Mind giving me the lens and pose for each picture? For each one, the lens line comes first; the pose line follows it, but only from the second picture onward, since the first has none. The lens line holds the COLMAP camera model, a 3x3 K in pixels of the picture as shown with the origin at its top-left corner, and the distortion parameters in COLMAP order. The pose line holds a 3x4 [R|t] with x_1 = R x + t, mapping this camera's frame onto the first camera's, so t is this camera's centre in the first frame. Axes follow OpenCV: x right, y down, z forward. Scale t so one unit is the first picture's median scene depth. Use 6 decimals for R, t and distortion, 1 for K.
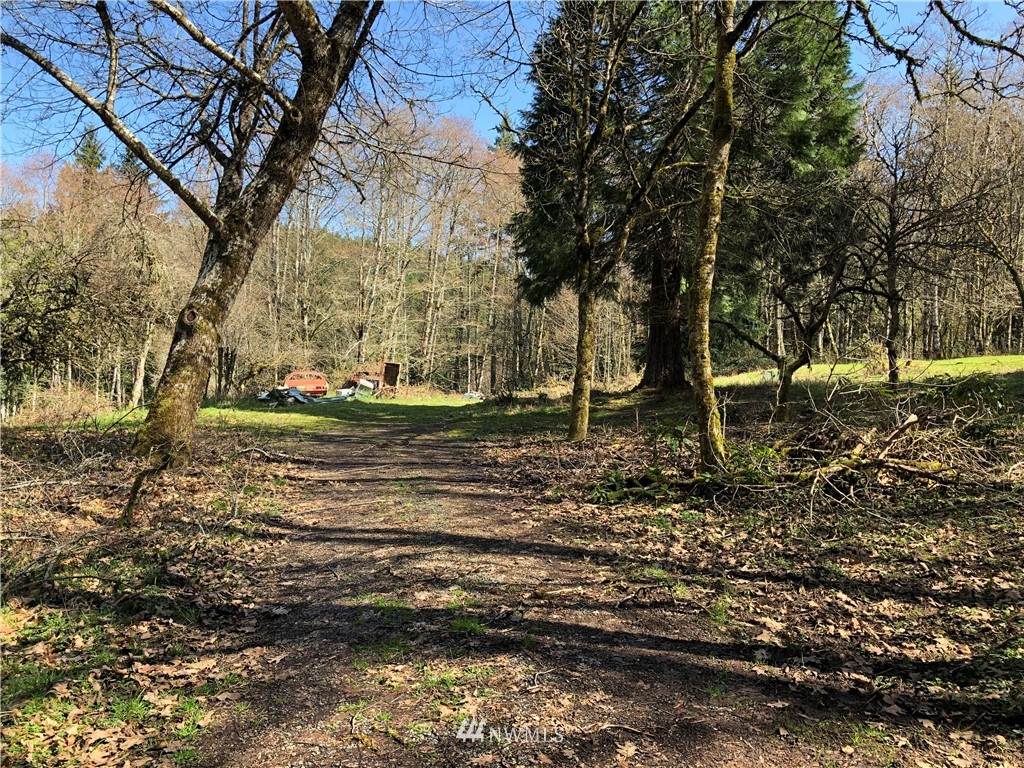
lens RADIAL K [[854.2, 0, 513.2], [0, 854.2, 388.0], [0, 0, 1]] dist [0.051359, -0.036152]
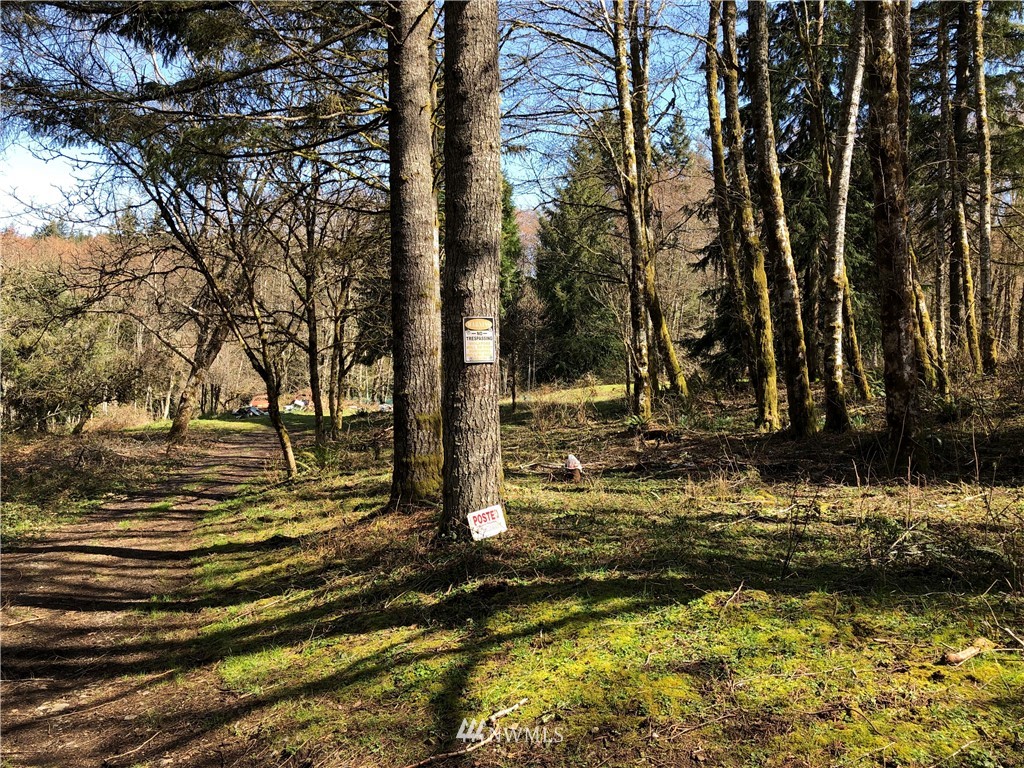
lens RADIAL K [[854.2, 0, 514.1], [0, 854.2, 370.1], [0, 0, 1]] dist [0.051359, -0.036152]
pose [[0.999796, -0.011311, -0.016710, 0.326931], [0.010942, 0.999698, -0.021988, -0.032867], [0.016954, 0.021801, 0.999619, -0.796551]]
